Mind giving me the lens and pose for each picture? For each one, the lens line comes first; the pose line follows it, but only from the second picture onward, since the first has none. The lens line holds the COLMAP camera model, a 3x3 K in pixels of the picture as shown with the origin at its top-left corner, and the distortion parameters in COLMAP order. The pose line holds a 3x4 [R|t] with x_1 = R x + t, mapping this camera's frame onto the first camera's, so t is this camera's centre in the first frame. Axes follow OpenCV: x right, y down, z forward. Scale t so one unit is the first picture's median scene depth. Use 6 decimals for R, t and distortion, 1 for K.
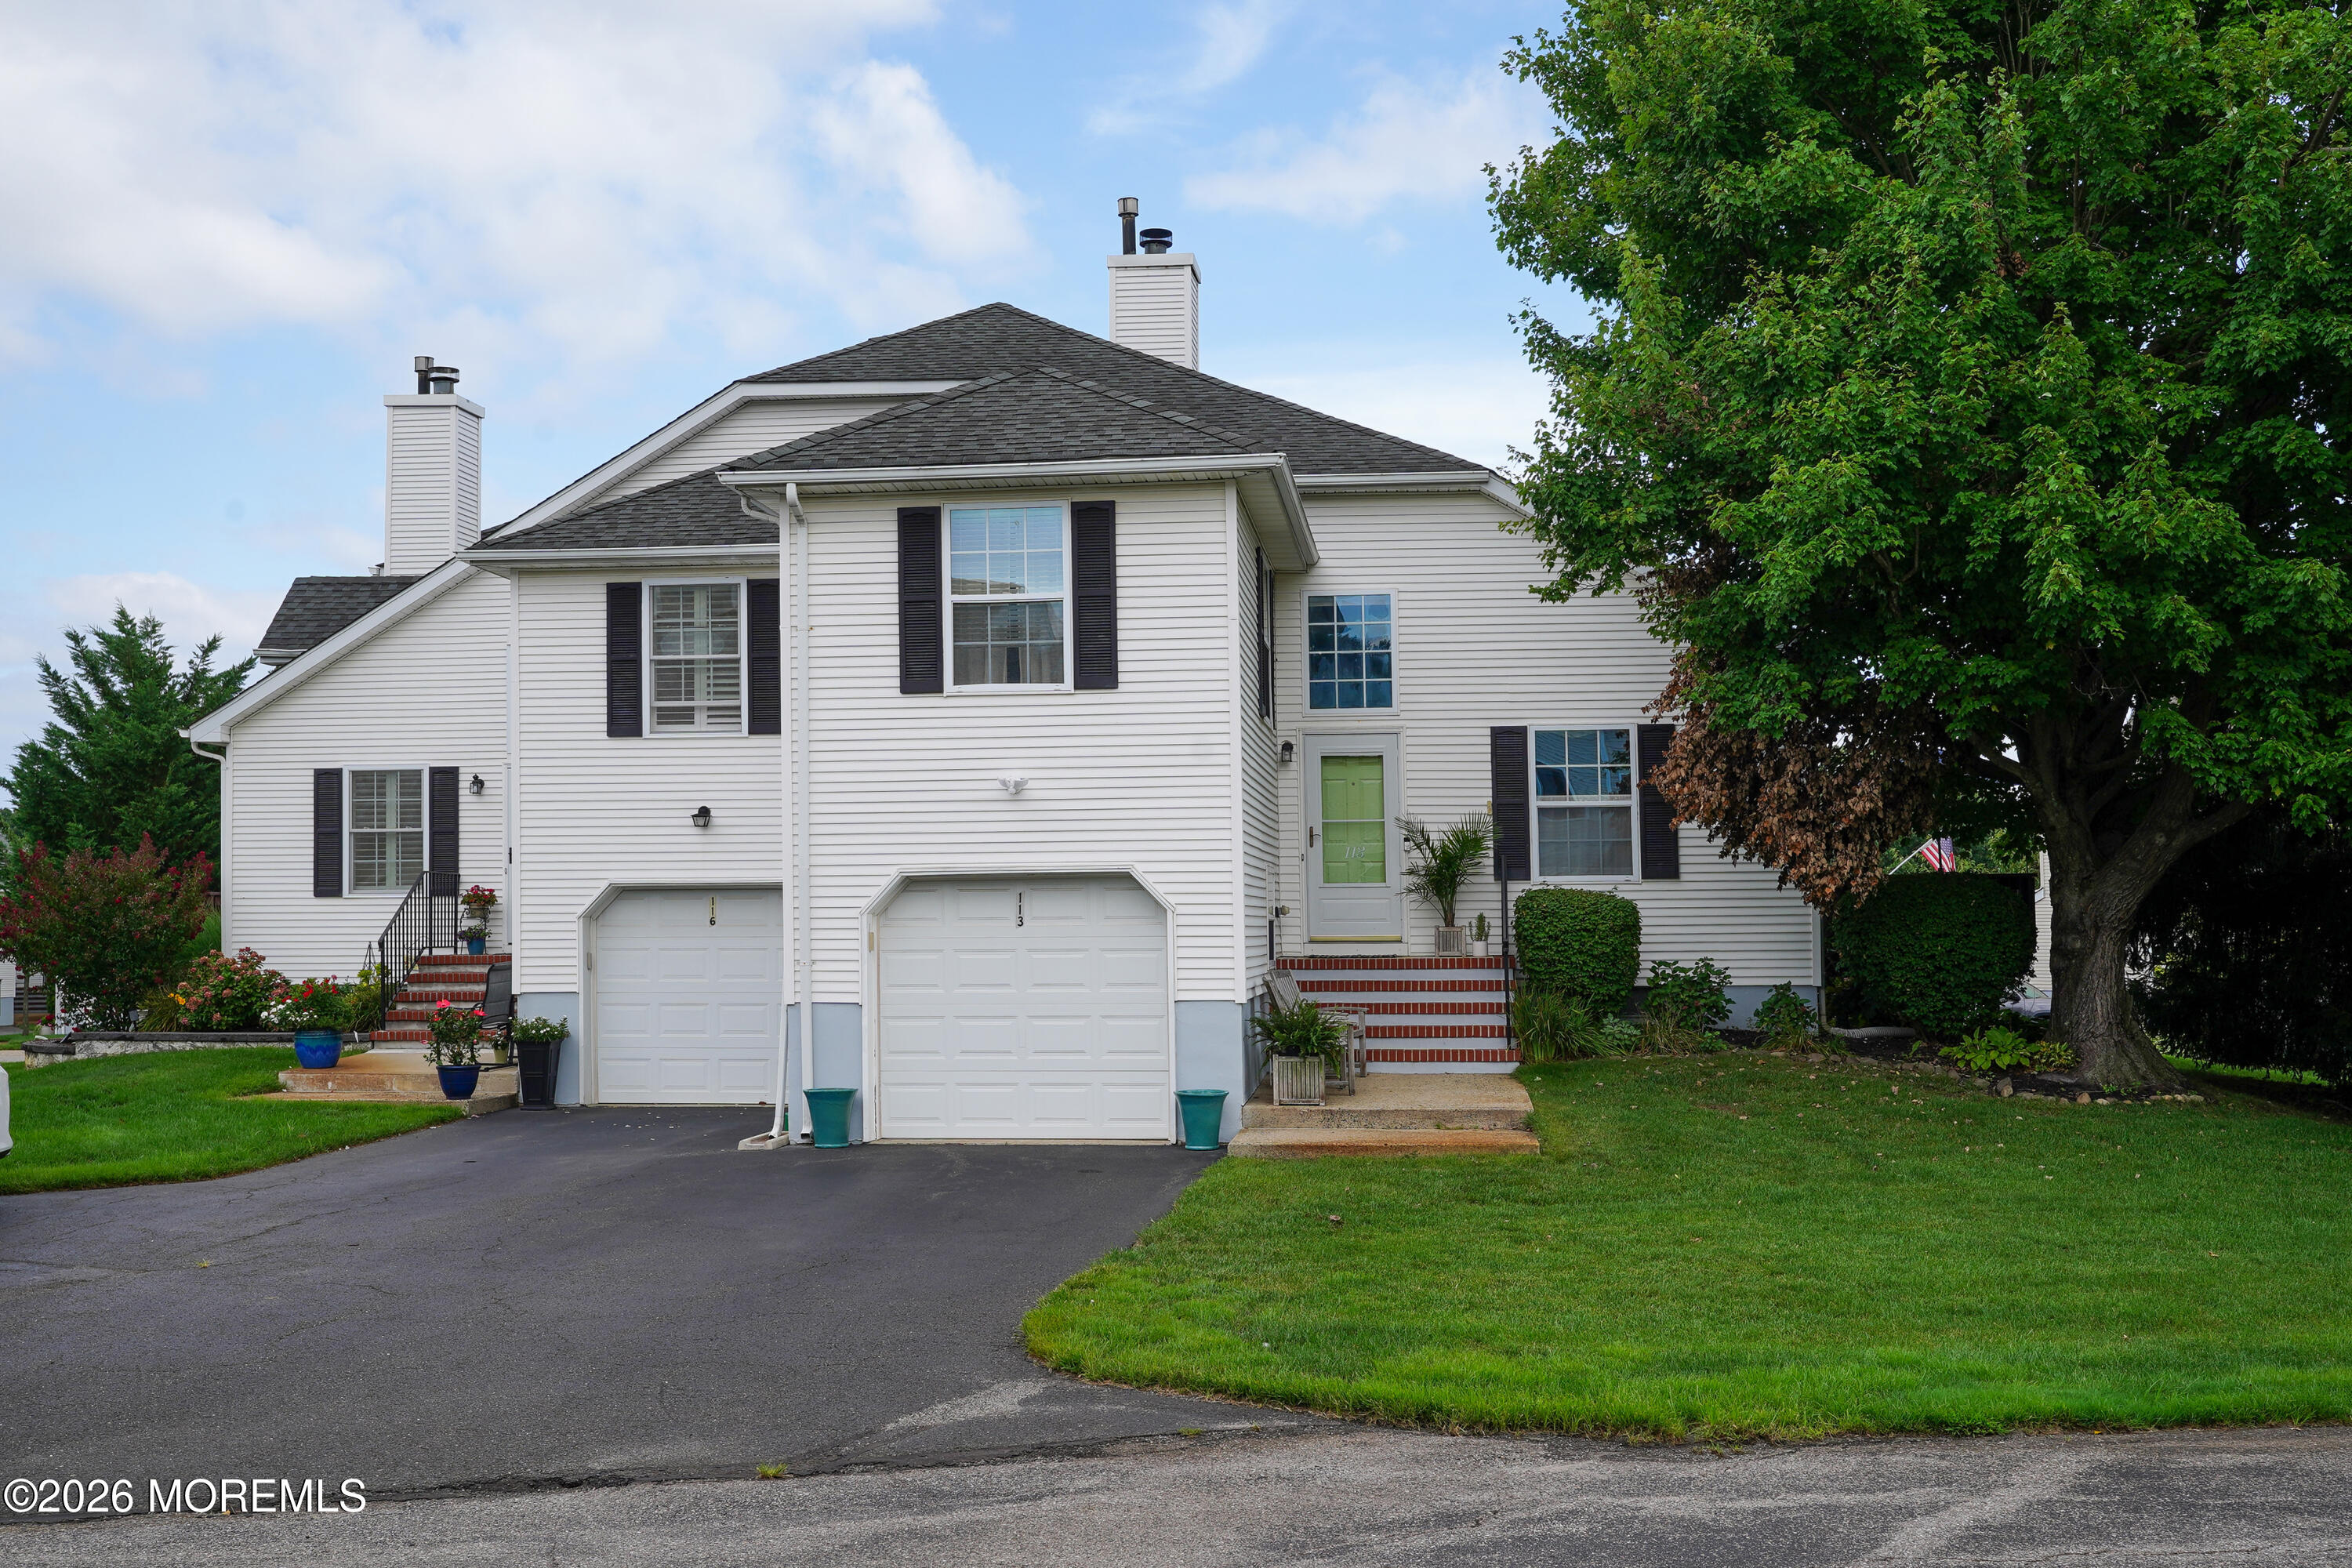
lens RADIAL K [[2396.8, 0, 1176.0], [0, 2396.8, 784.0], [0, 0, 1]] dist [0.001845, -0.000218]
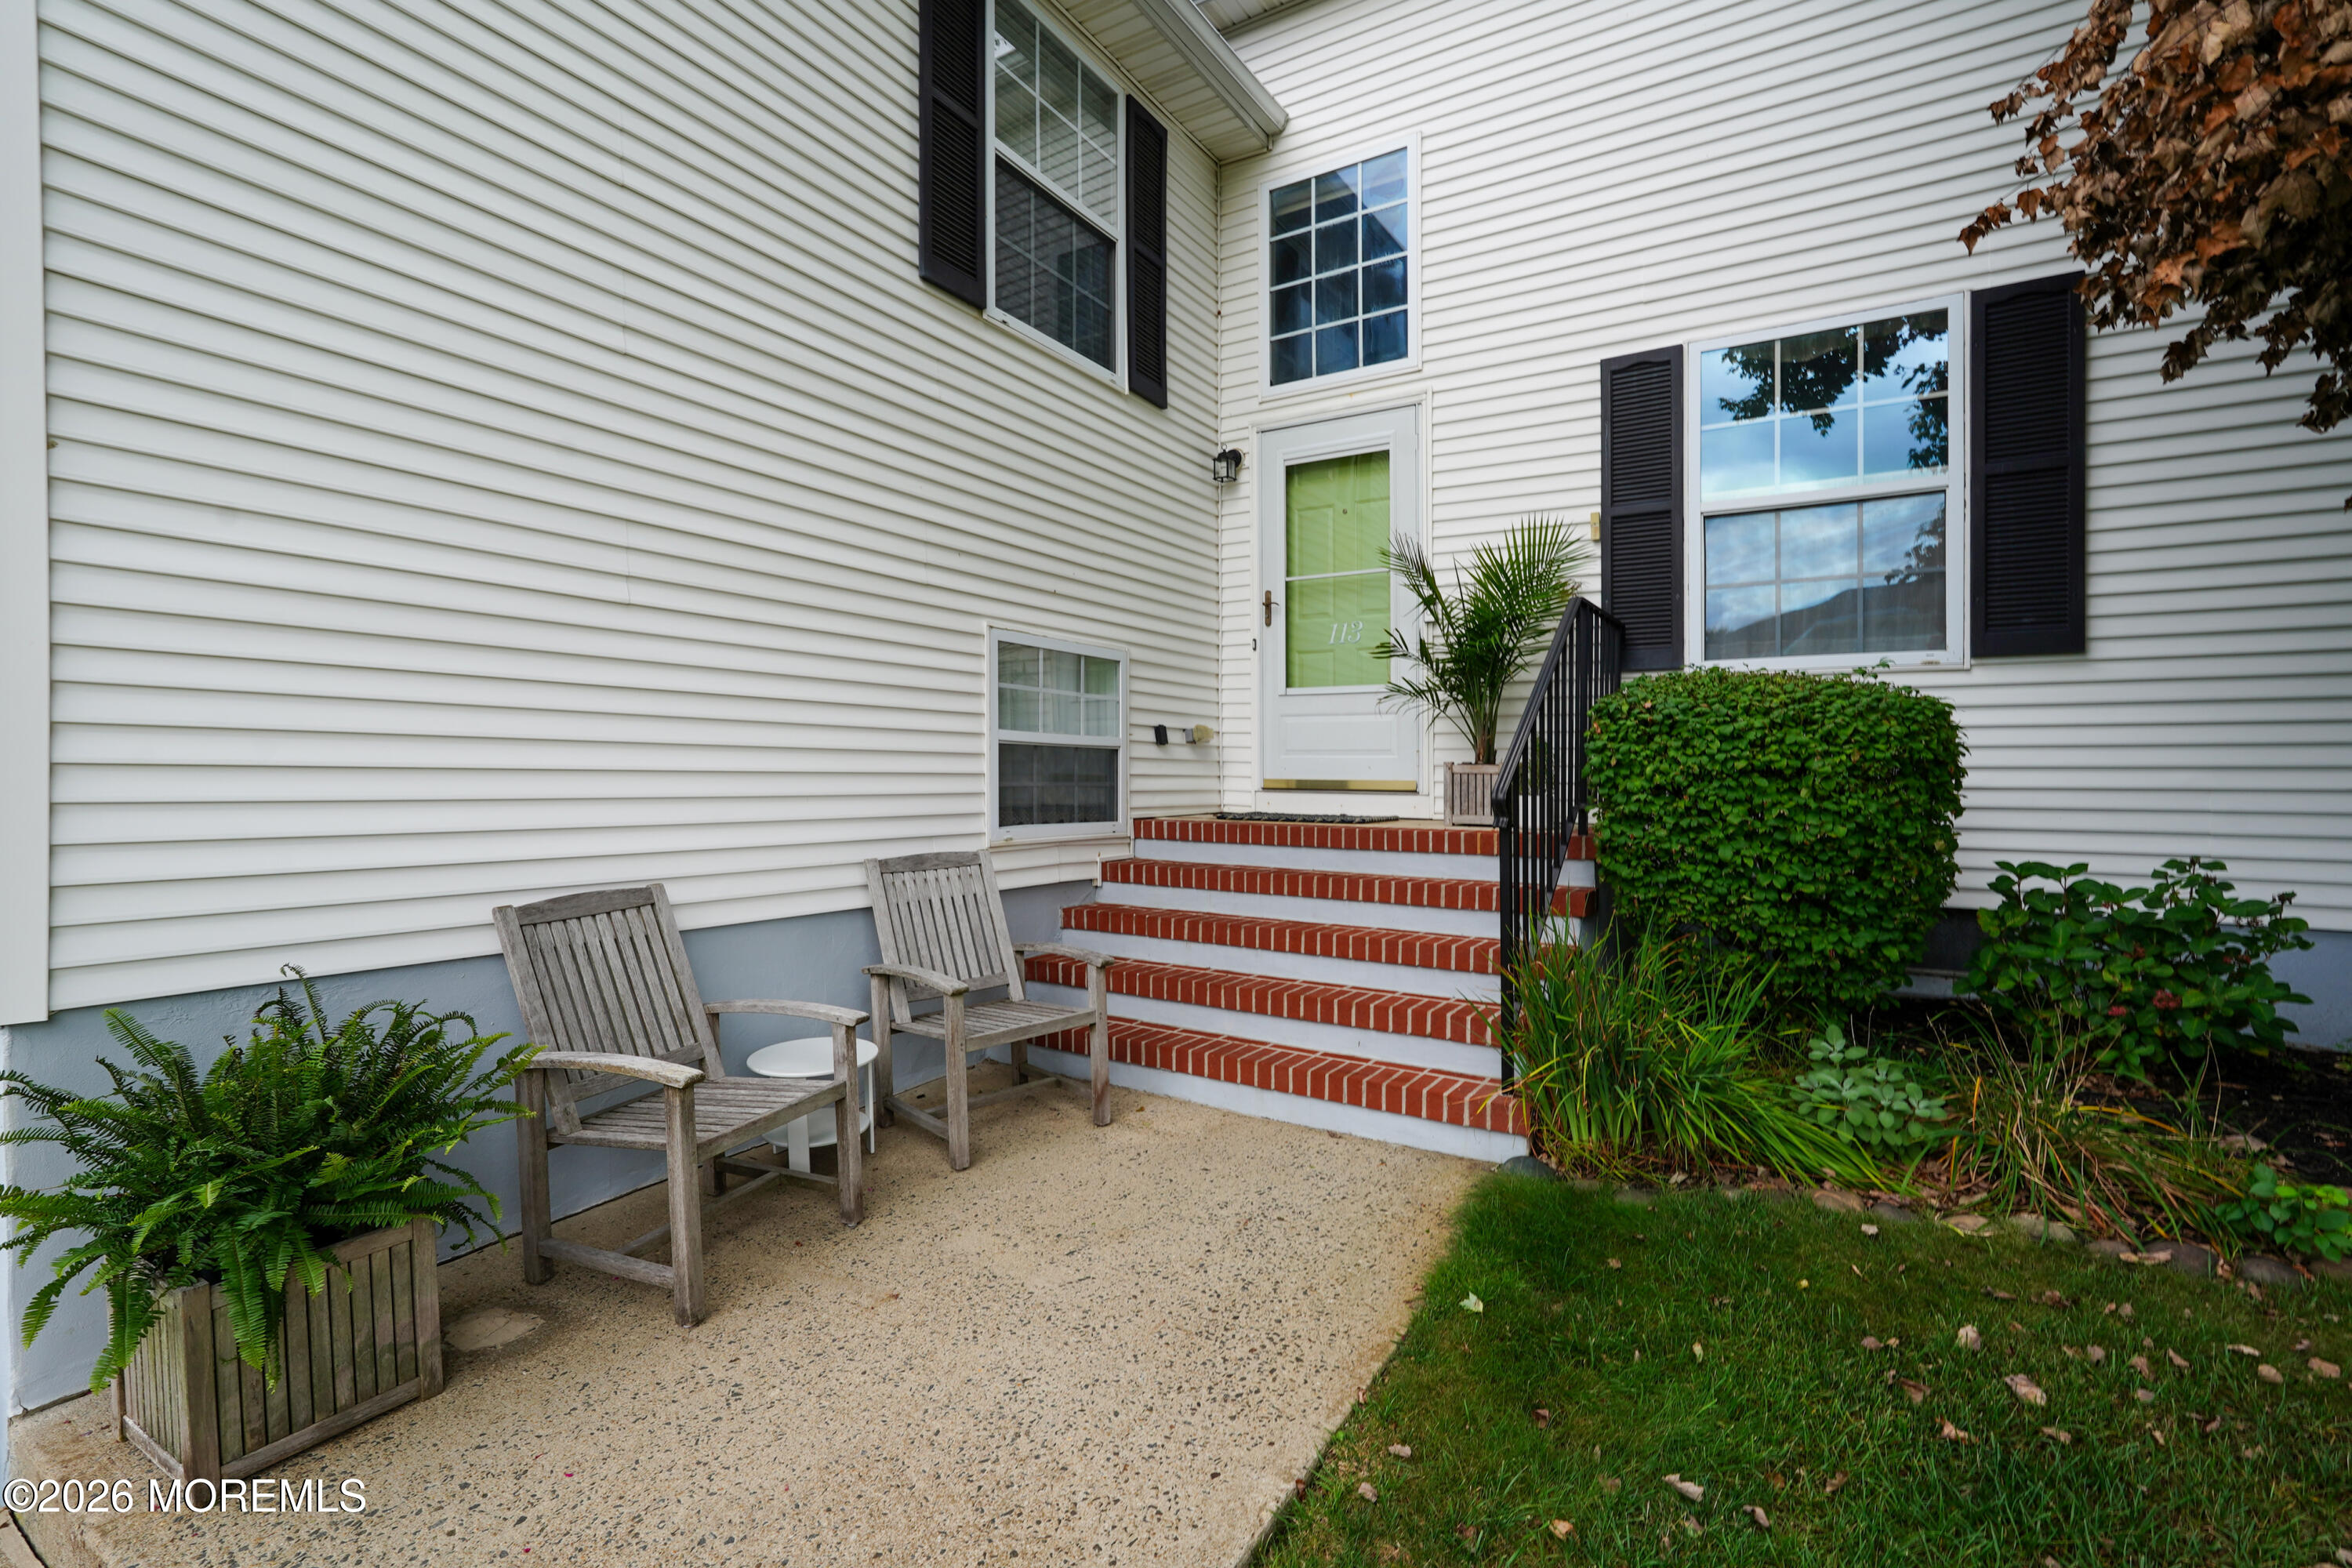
lens RADIAL K [[1074.5, 0, 1177.9], [0, 1074.5, 759.4], [0, 0, 1]] dist [-0.000001, 0.000124]
pose [[0.897987, 0.004887, -0.439995, 0.151199], [0.013354, 0.999175, 0.038351, 0.048256], [0.439820, -0.040315, 0.897181, 0.762231]]
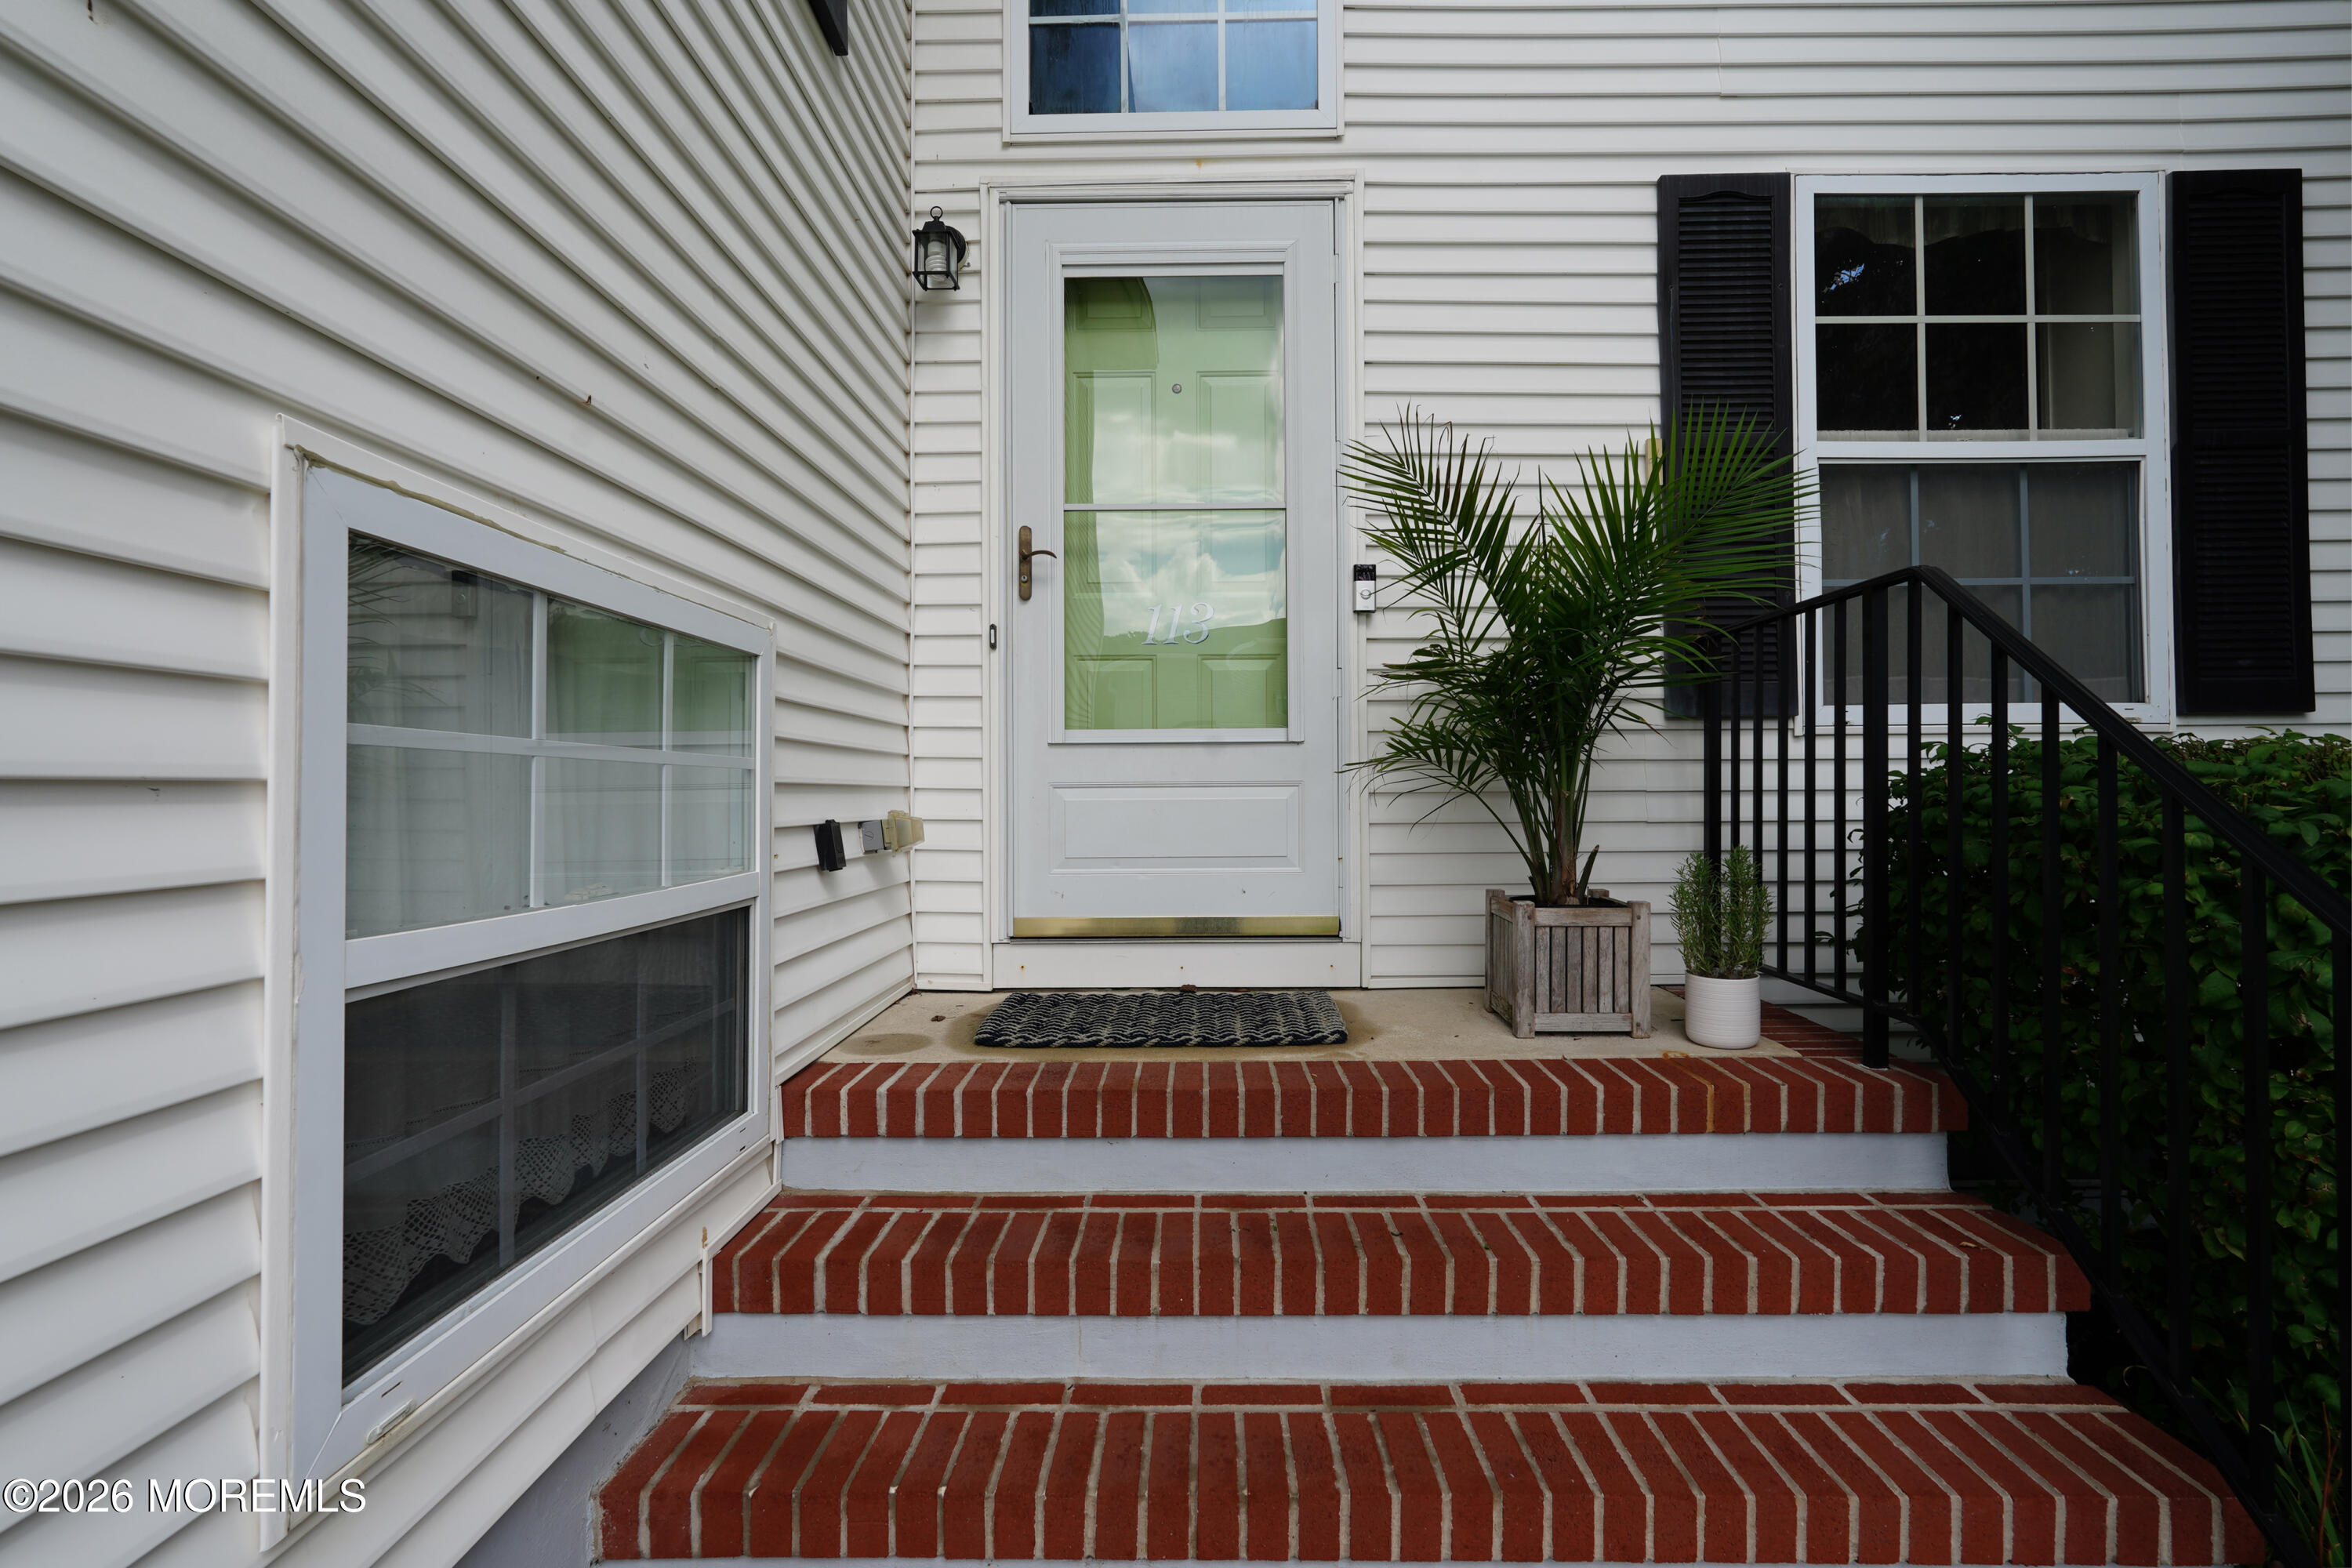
lens RADIAL K [[1077.1, 0, 1191.3], [0, 1077.1, 743.7], [0, 0, 1]] dist [0.001491, 0.000337]
pose [[0.996923, 0.000688, 0.078387, 0.066258], [-0.001830, 0.999893, 0.014493, 0.041266], [-0.078369, -0.014592, 0.996818, 0.877870]]
